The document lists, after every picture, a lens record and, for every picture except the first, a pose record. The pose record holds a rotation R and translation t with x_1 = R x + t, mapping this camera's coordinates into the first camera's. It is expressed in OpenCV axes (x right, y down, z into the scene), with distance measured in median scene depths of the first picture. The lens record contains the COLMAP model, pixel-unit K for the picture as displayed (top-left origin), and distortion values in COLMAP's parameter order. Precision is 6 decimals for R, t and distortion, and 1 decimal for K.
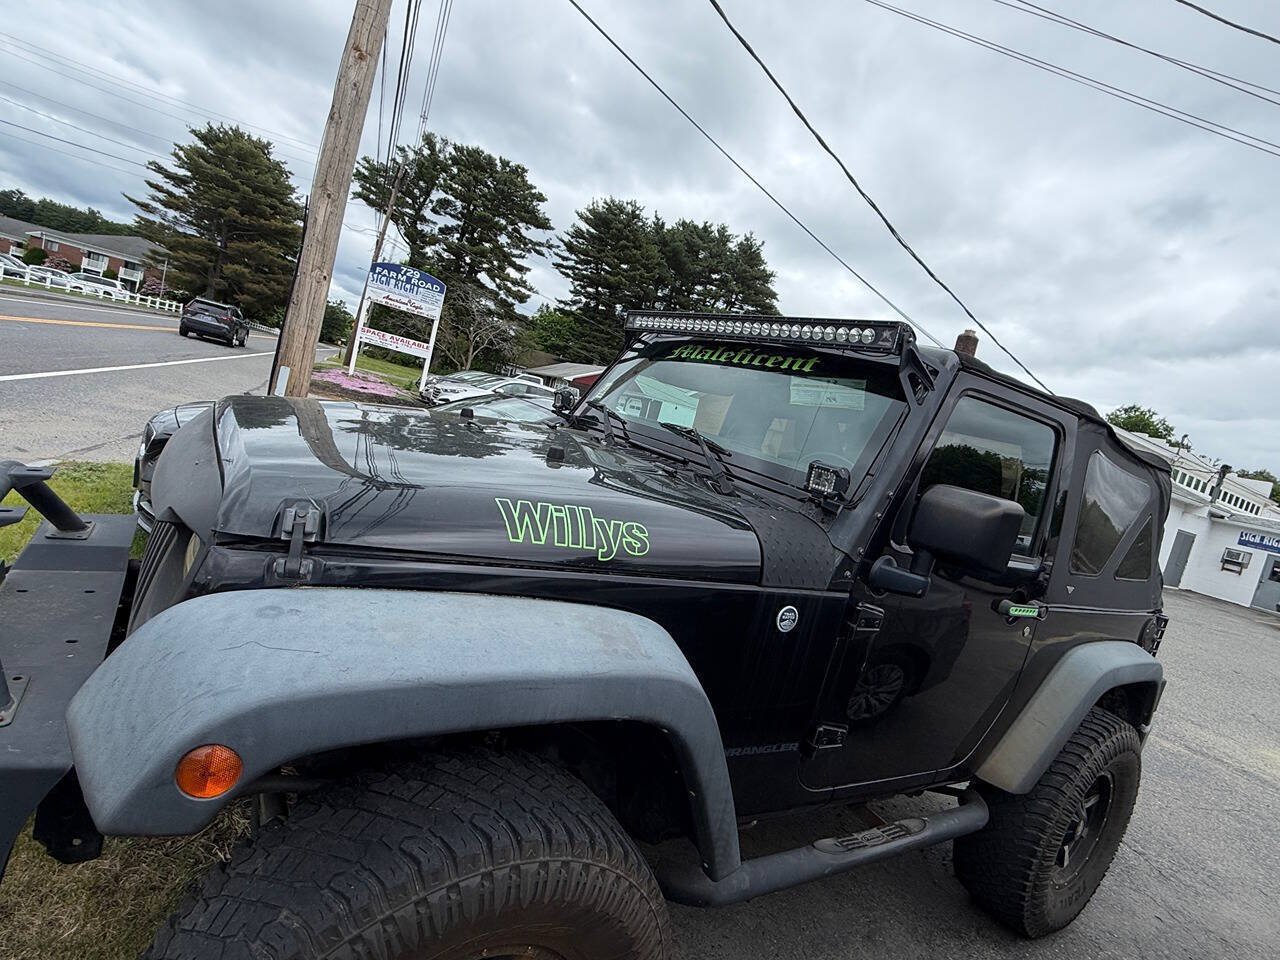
lens RADIAL K [[907.1, 0, 640.0], [0, 907.1, 480.0], [0, 0, 1]] dist [0.074980, -0.101179]
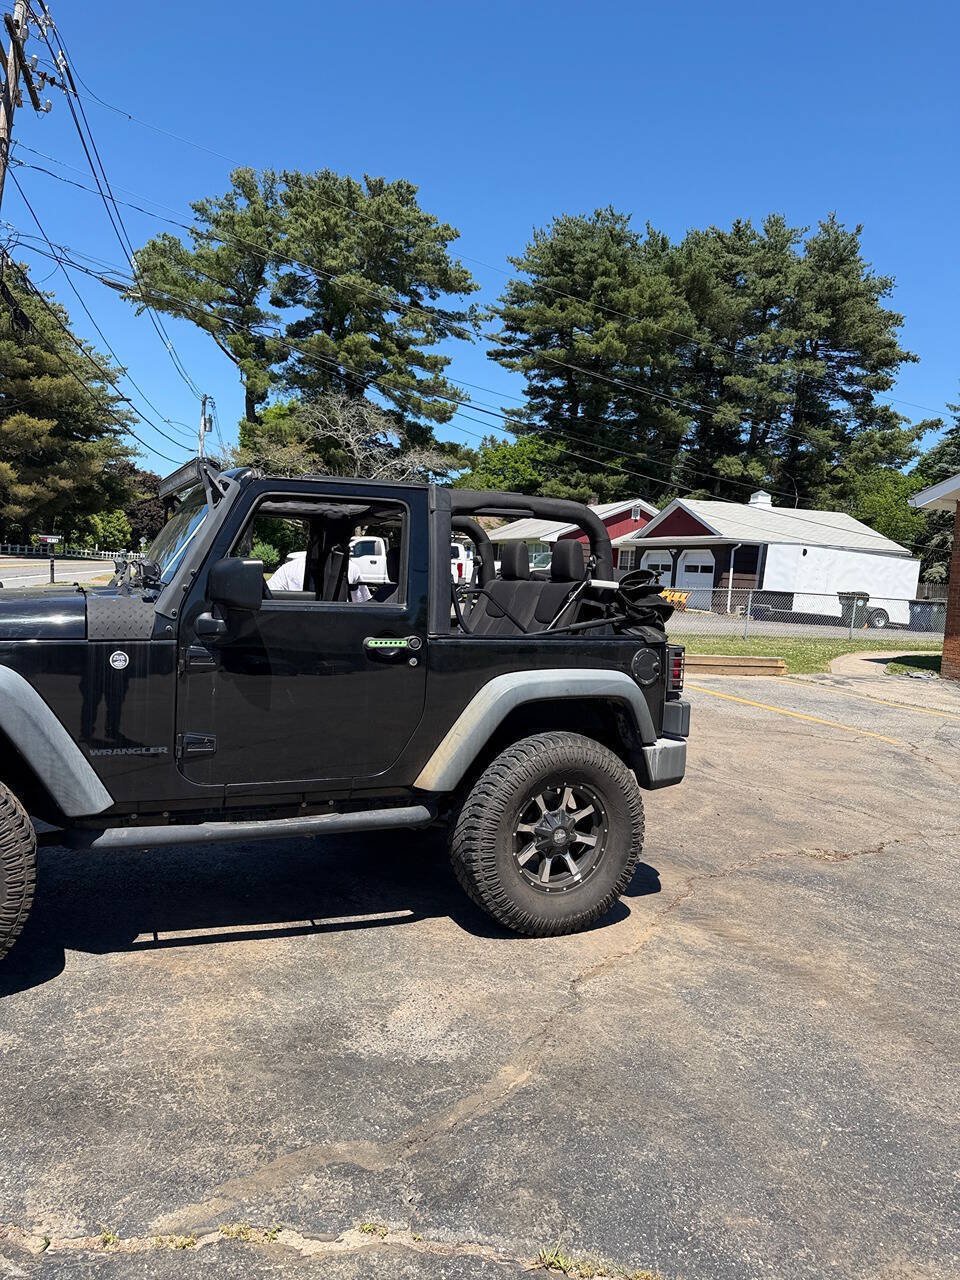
lens RADIAL K [[907.1, 0, 480.0], [0, 907.1, 640.0], [0, 0, 1]] dist [0.074980, -0.101179]
pose [[0.975358, -0.169888, -0.140768, -0.051827], [0.167948, 0.985462, -0.025640, -0.044037], [0.143077, 0.001366, 0.989711, 0.446021]]
